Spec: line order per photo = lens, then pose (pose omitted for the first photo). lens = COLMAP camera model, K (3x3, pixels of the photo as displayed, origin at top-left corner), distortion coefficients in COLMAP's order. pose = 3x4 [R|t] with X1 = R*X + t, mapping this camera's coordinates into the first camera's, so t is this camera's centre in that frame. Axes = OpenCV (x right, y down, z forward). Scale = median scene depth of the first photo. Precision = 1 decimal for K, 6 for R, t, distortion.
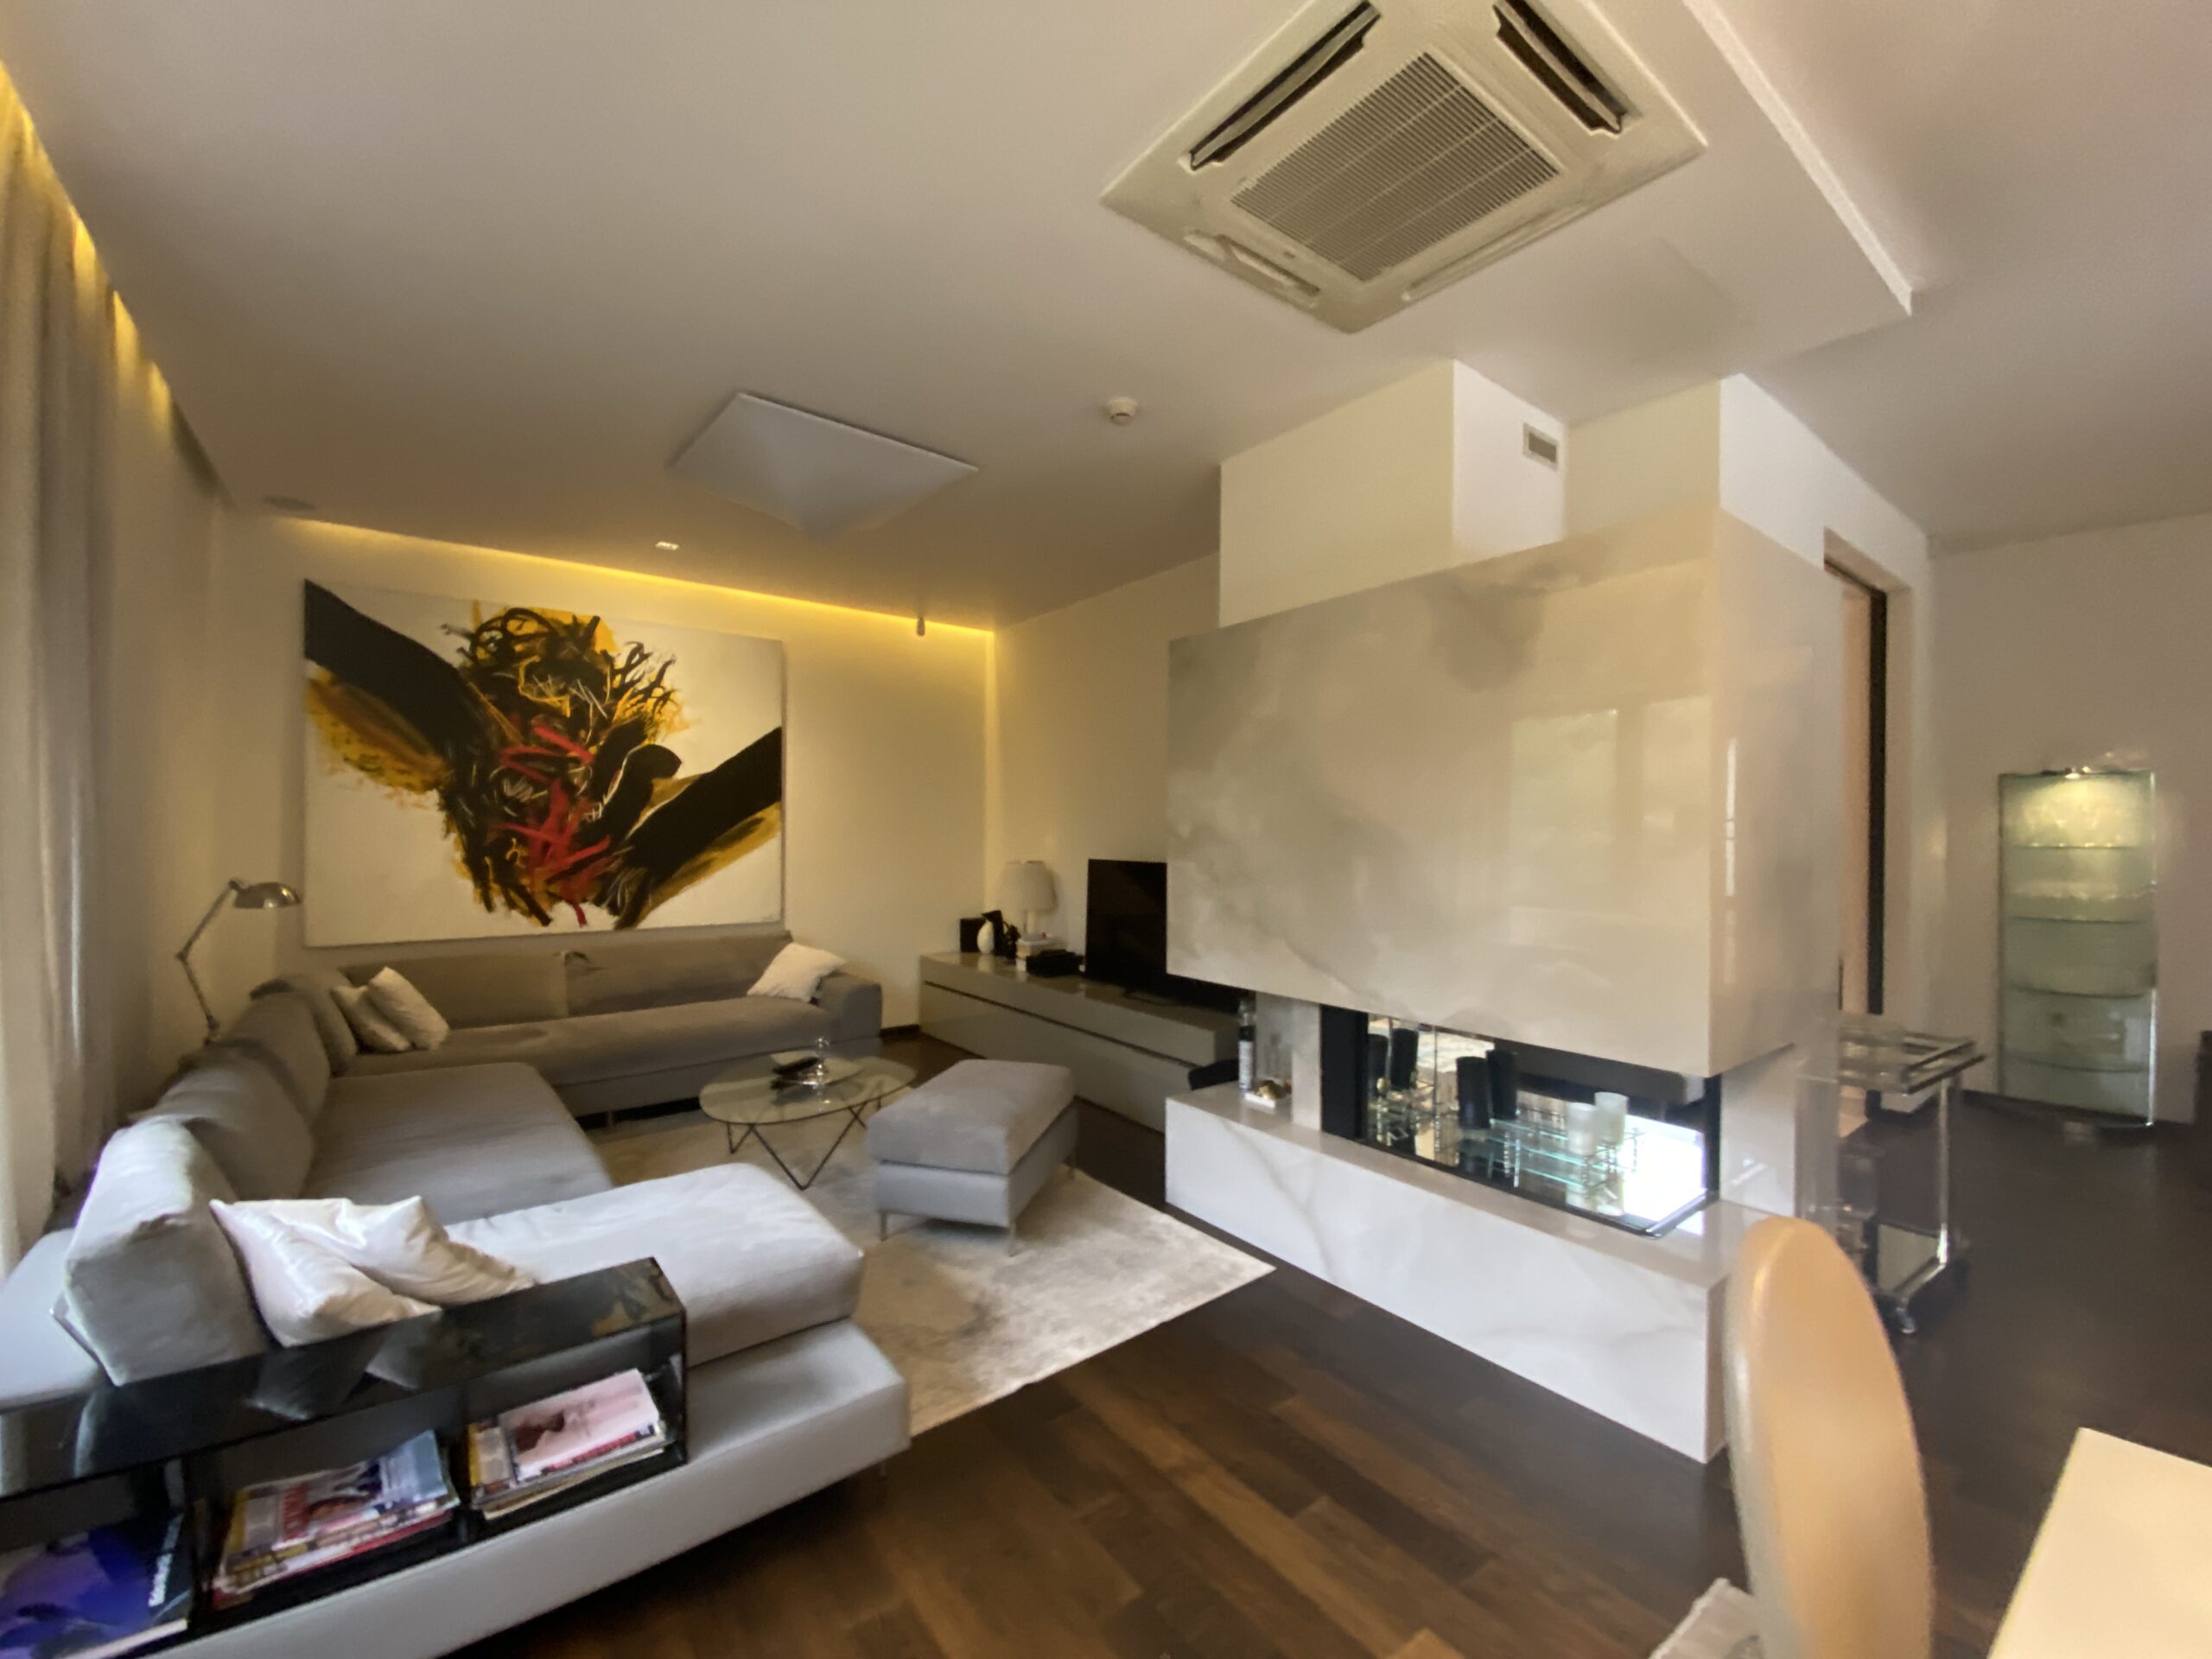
lens RADIAL K [[905.4, 0, 1106.0], [0, 905.4, 829.5], [0, 0, 1]] dist [0.012410, -0.012190]
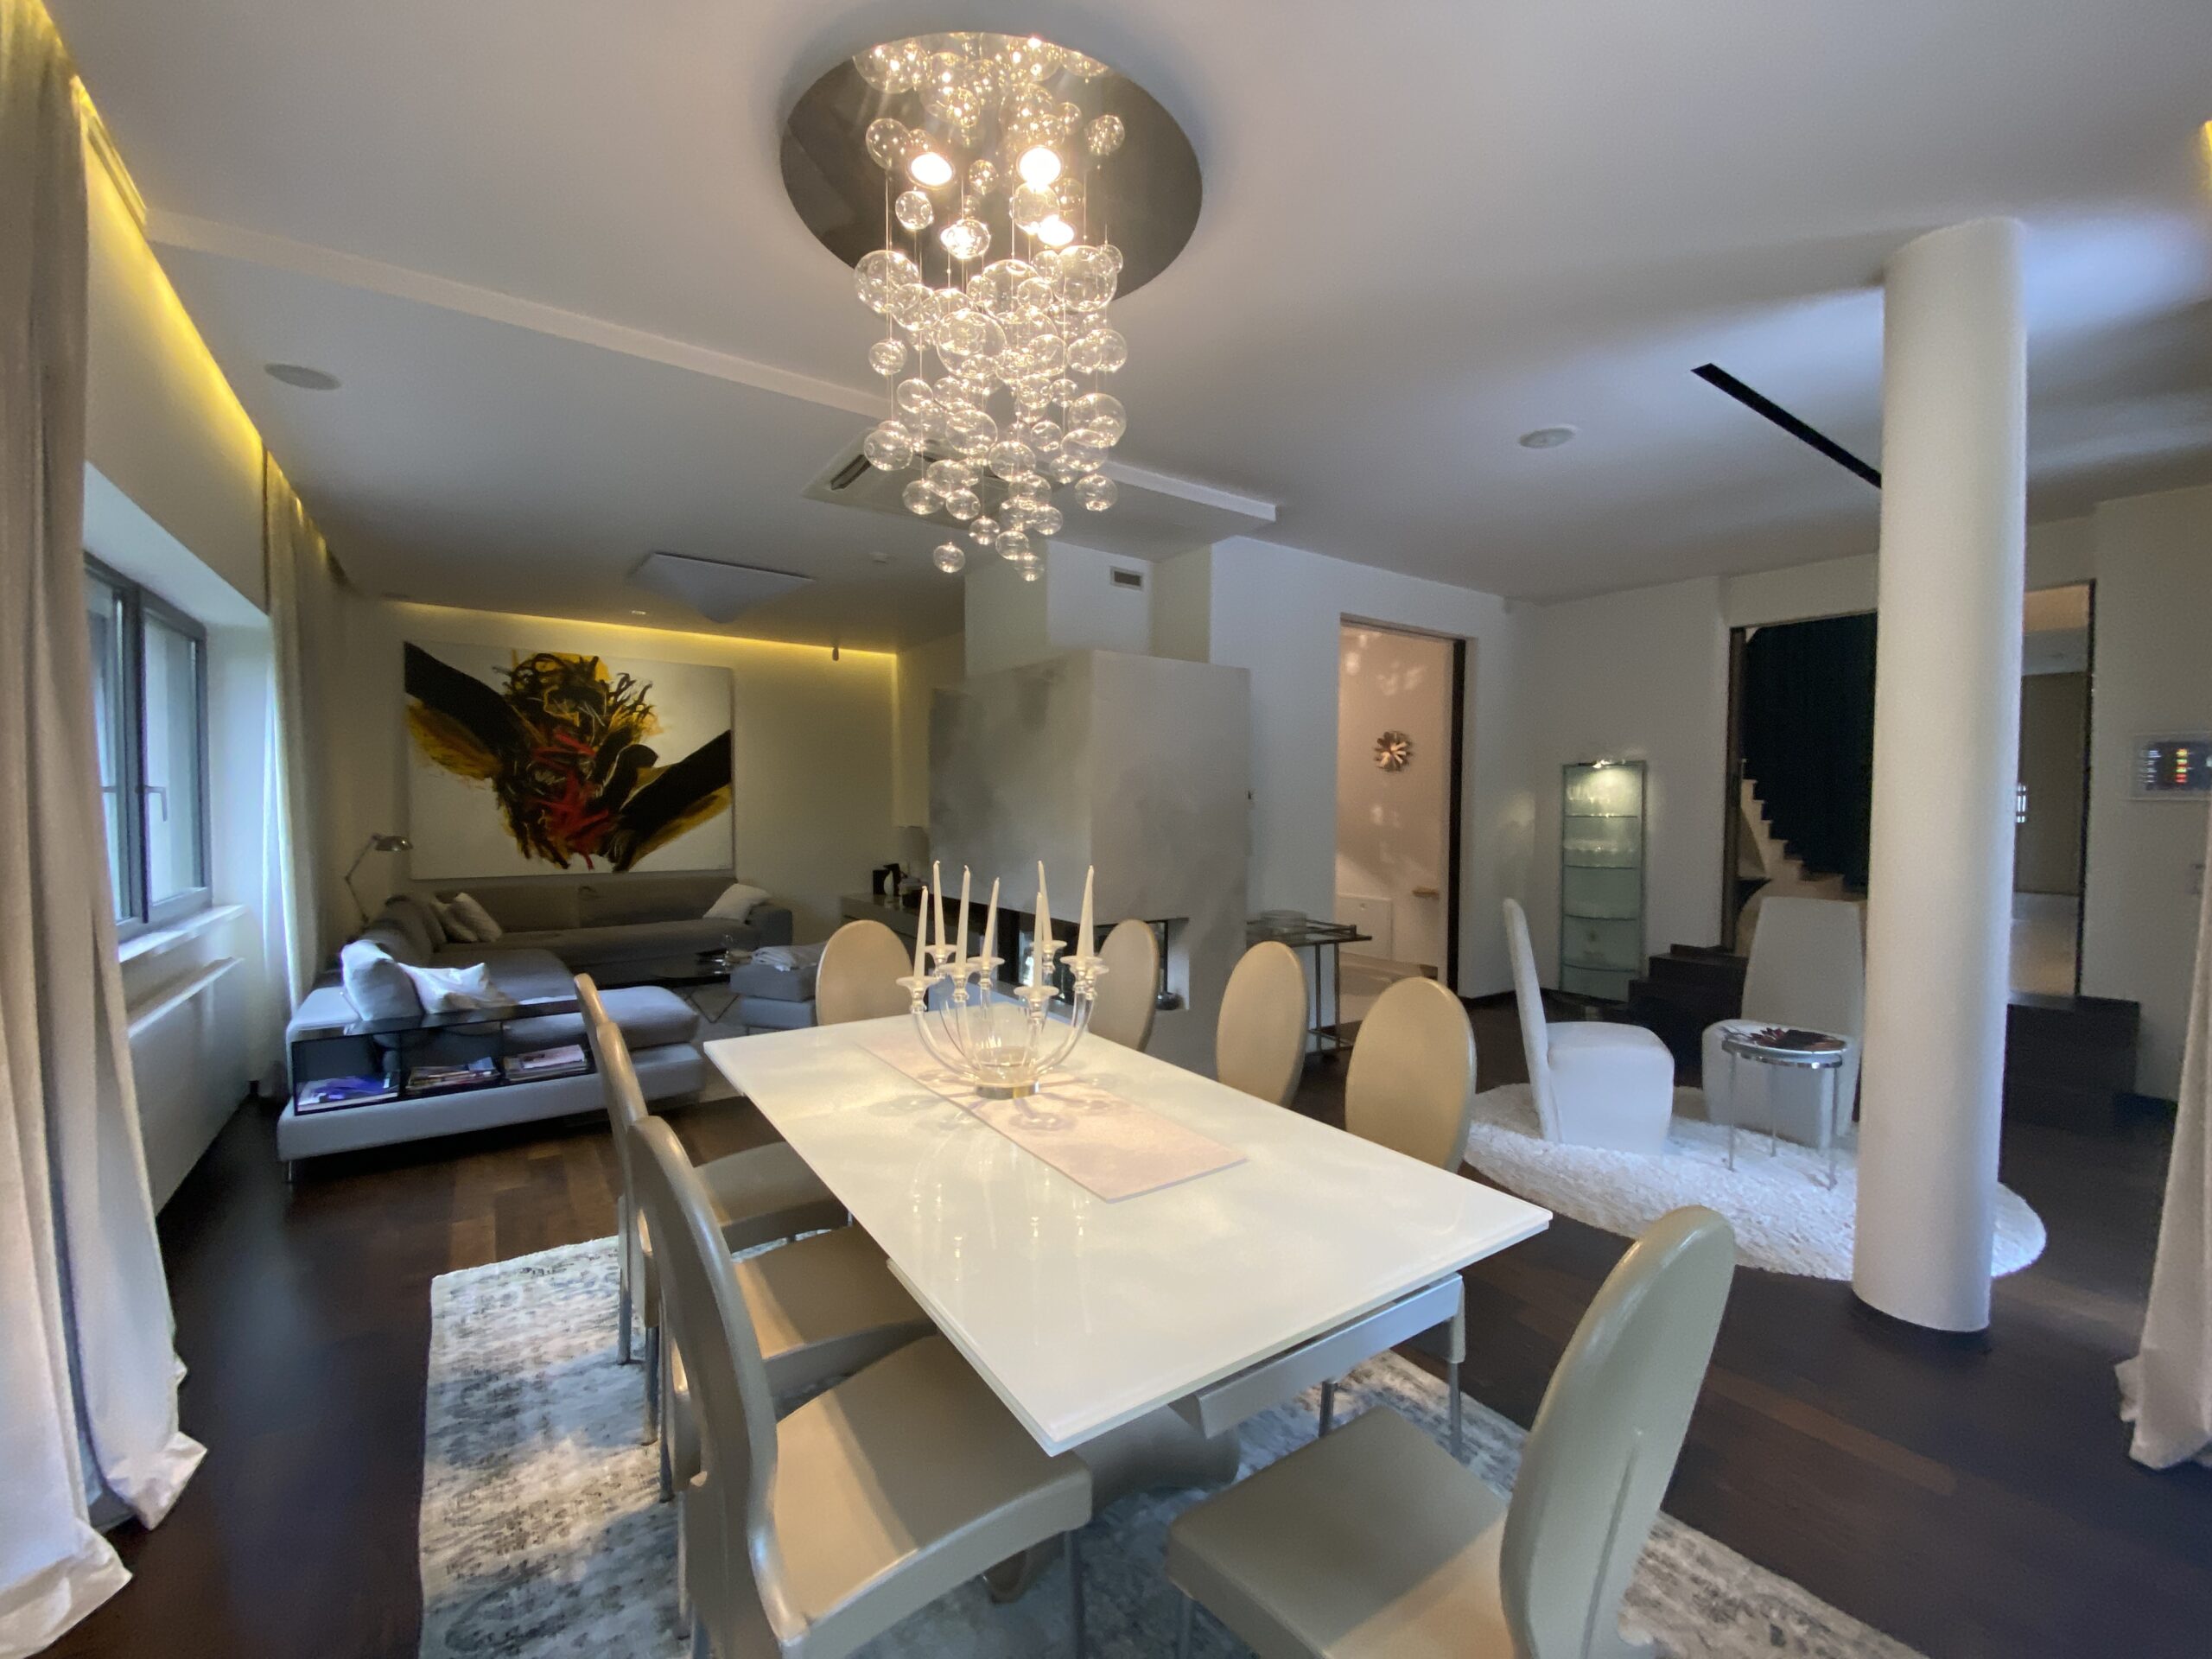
lens RADIAL K [[900.4, 0, 1106.0], [0, 900.4, 829.5], [0, 0, 1]] dist [0.000908, 0.000213]
pose [[0.999119, 0.001170, -0.041954, 0.324908], [0.000223, 0.999450, 0.033170, -0.006540], [0.041969, -0.033150, 0.998569, -0.426940]]
